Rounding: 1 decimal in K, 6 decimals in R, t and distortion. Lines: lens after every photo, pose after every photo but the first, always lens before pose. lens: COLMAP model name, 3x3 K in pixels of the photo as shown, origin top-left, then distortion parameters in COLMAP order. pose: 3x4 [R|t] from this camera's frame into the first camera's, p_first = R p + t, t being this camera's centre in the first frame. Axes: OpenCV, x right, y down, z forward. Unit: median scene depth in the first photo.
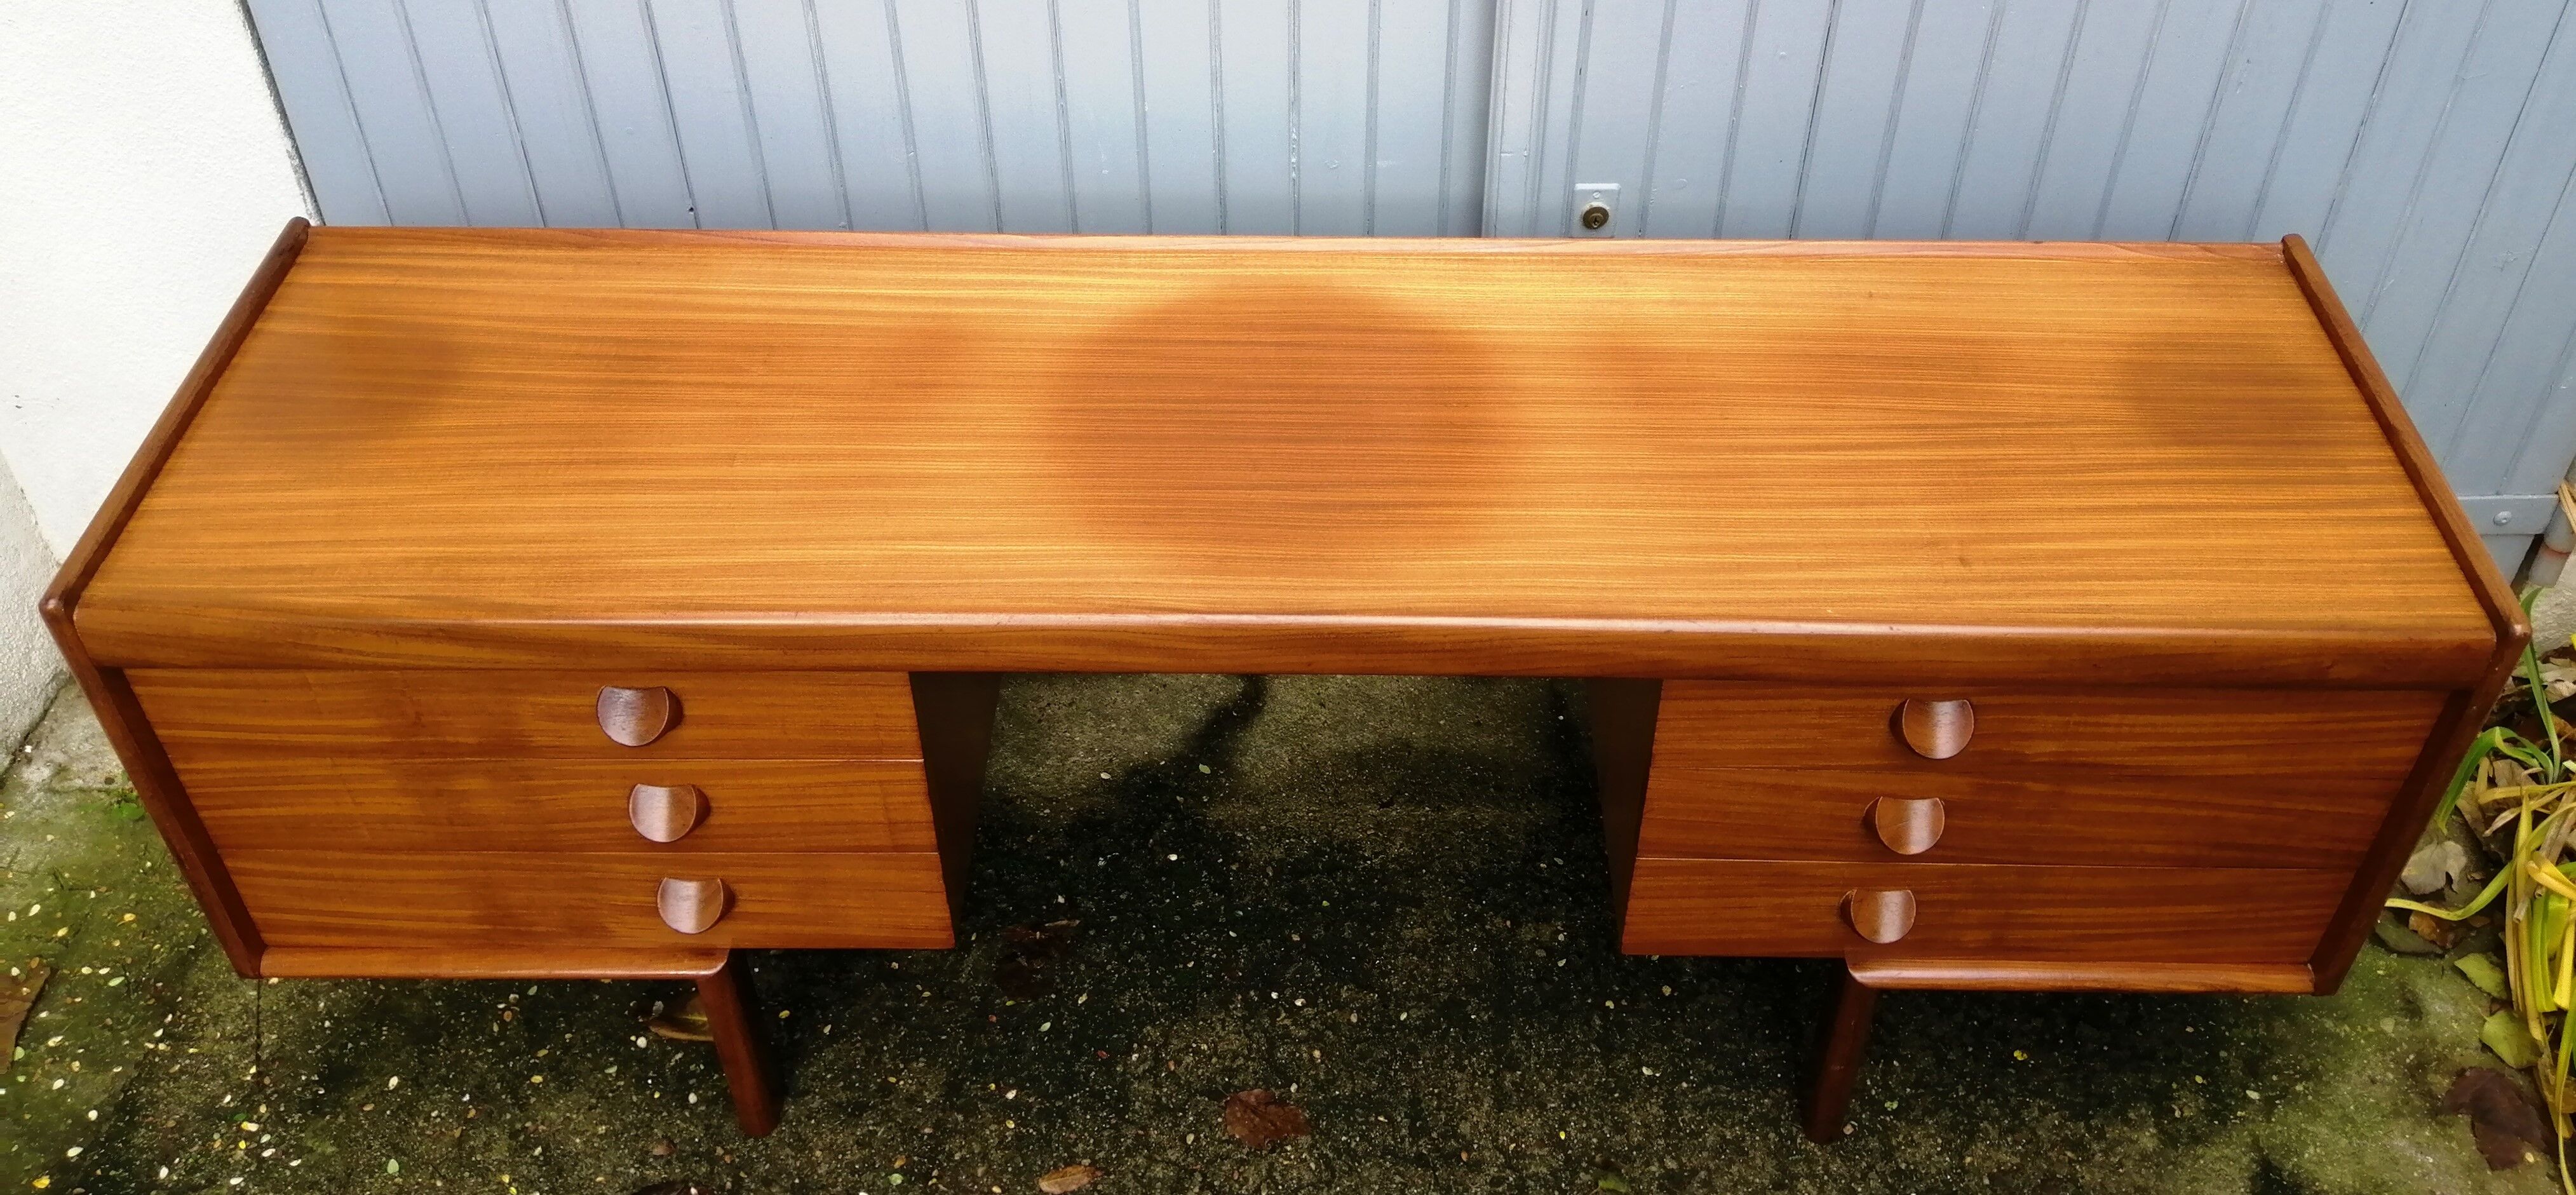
lens RADIAL K [[2078.7, 0, 1322.7], [0, 2078.7, 344.7], [0, 0, 1]] dist [0.039559, -0.079132]
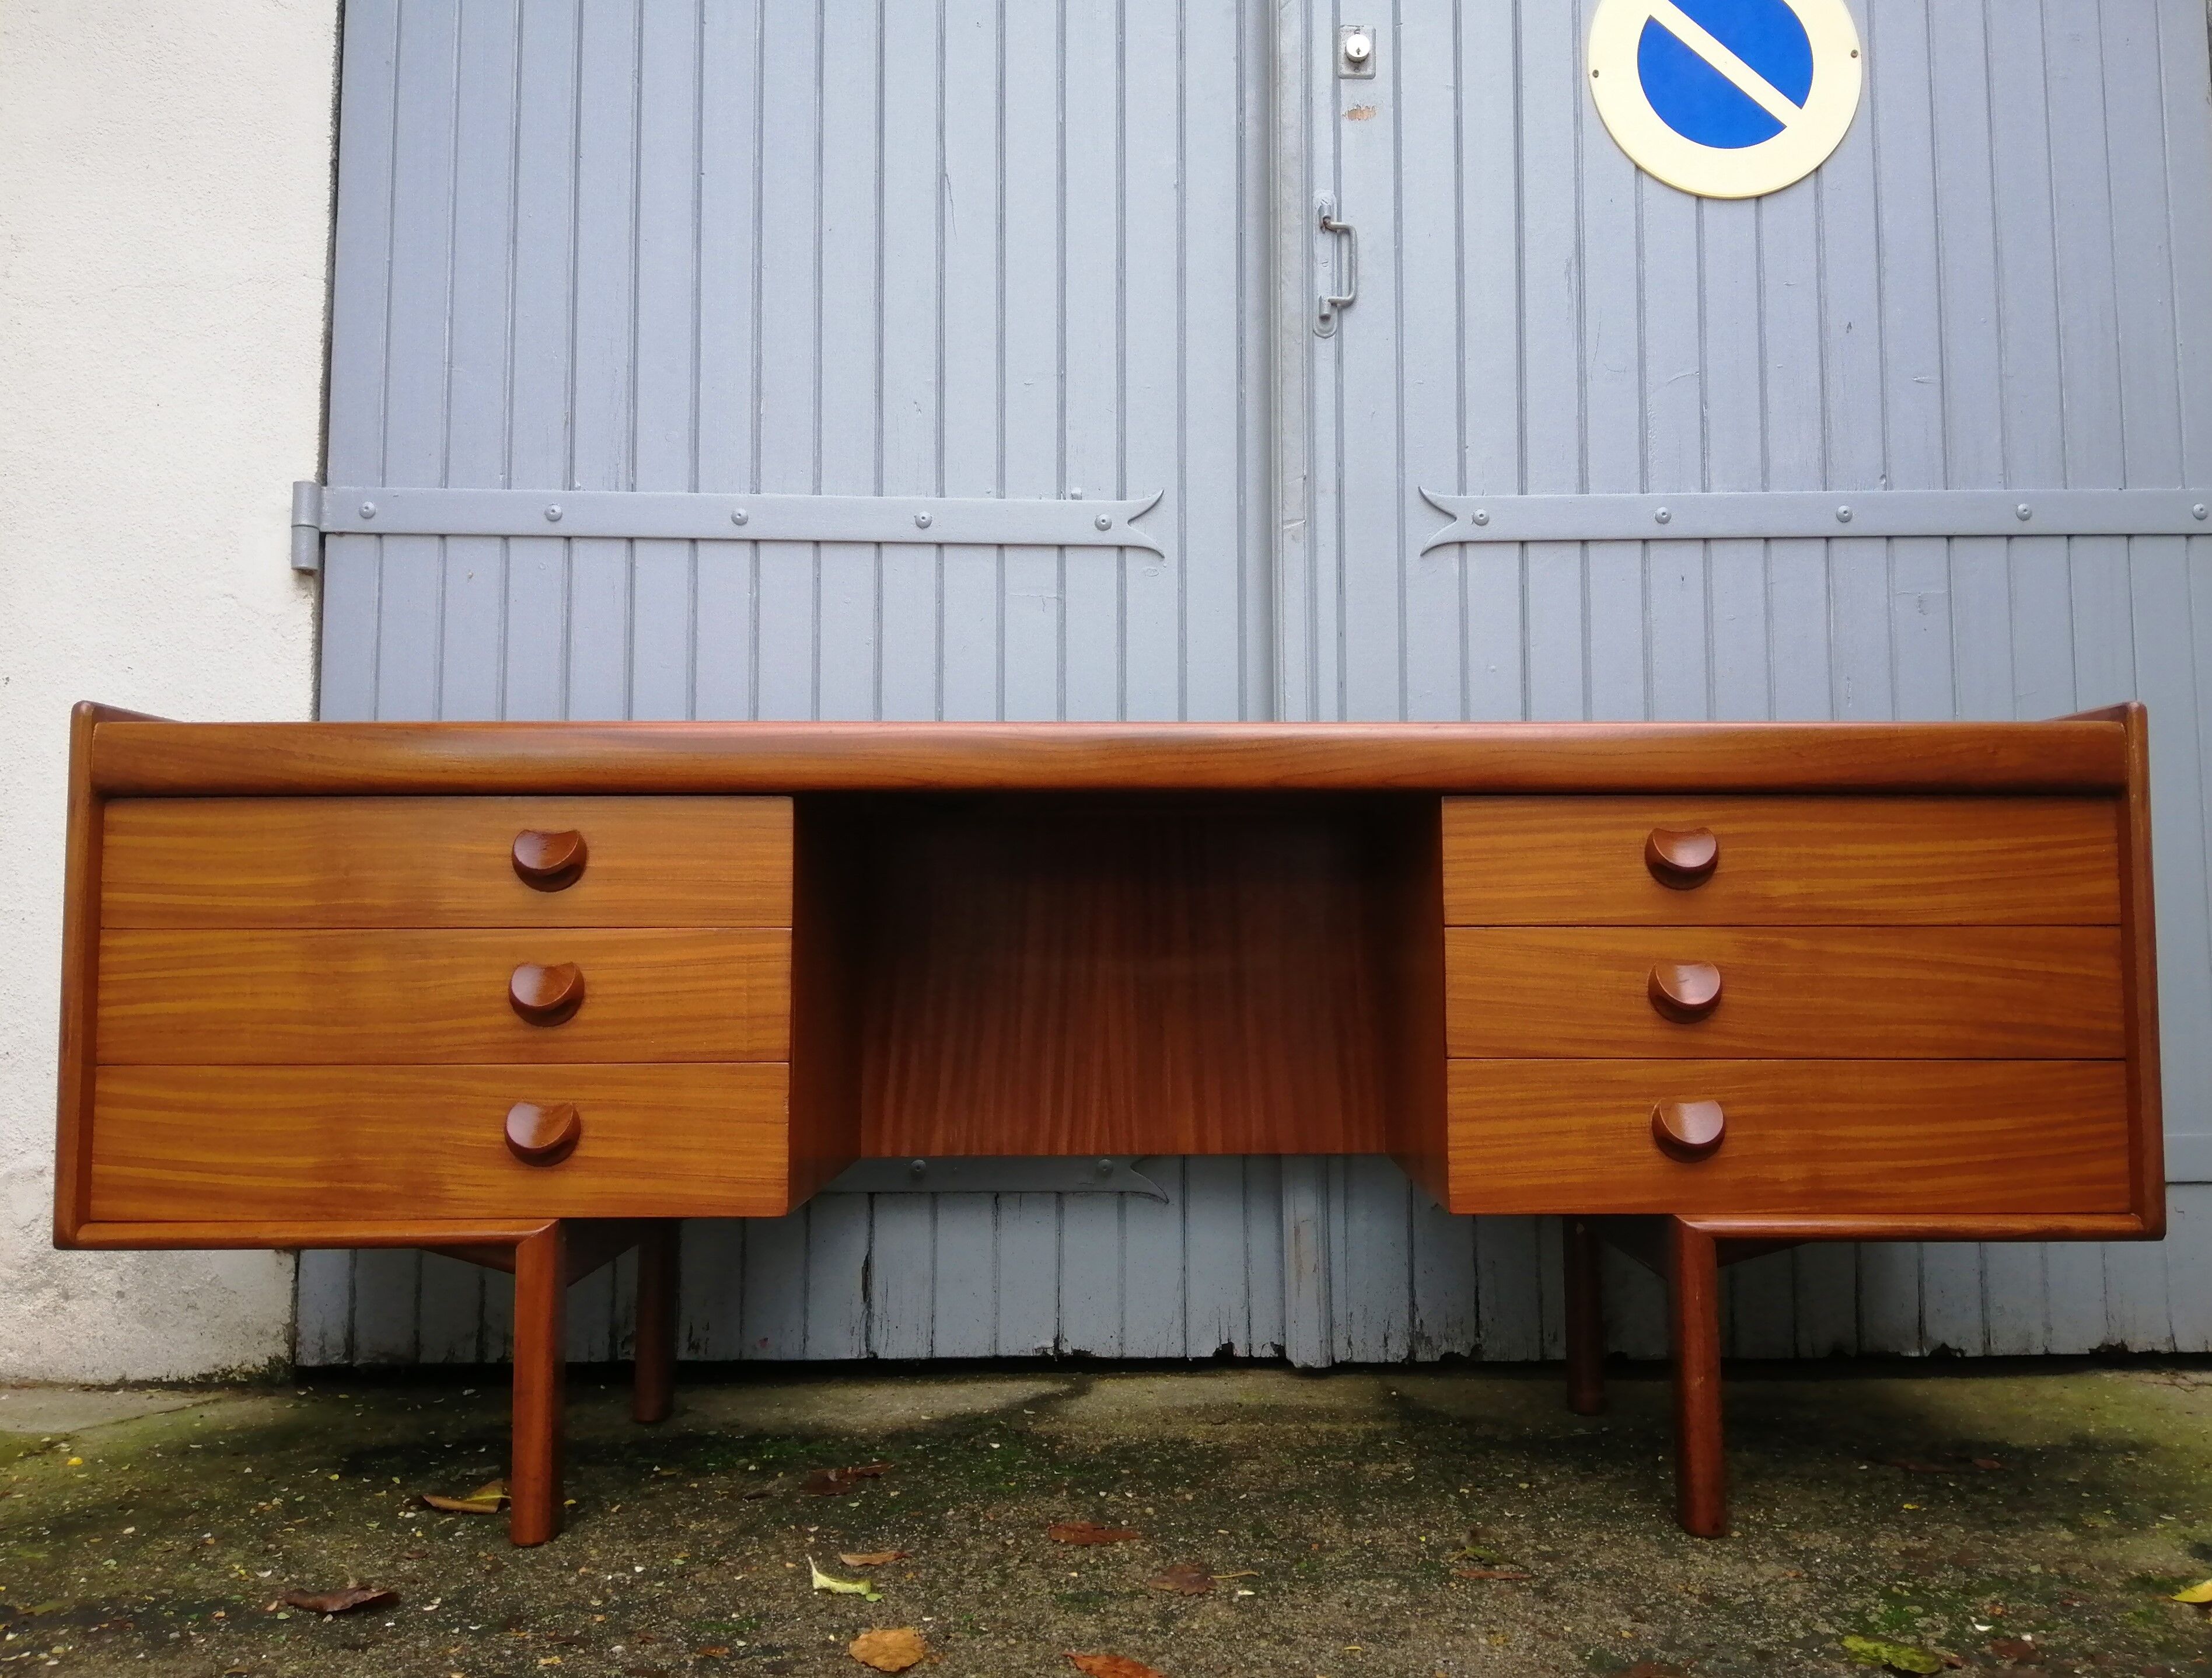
lens RADIAL K [[1900.3, 0, 1171.1], [0, 1900.3, 794.5], [0, 0, 1]] dist [0.048019, -0.085884]
pose [[0.999697, -0.008214, 0.023218, -0.010449], [0.021943, 0.725157, -0.688234, 0.707792], [-0.011183, 0.688535, 0.725117, 0.178343]]
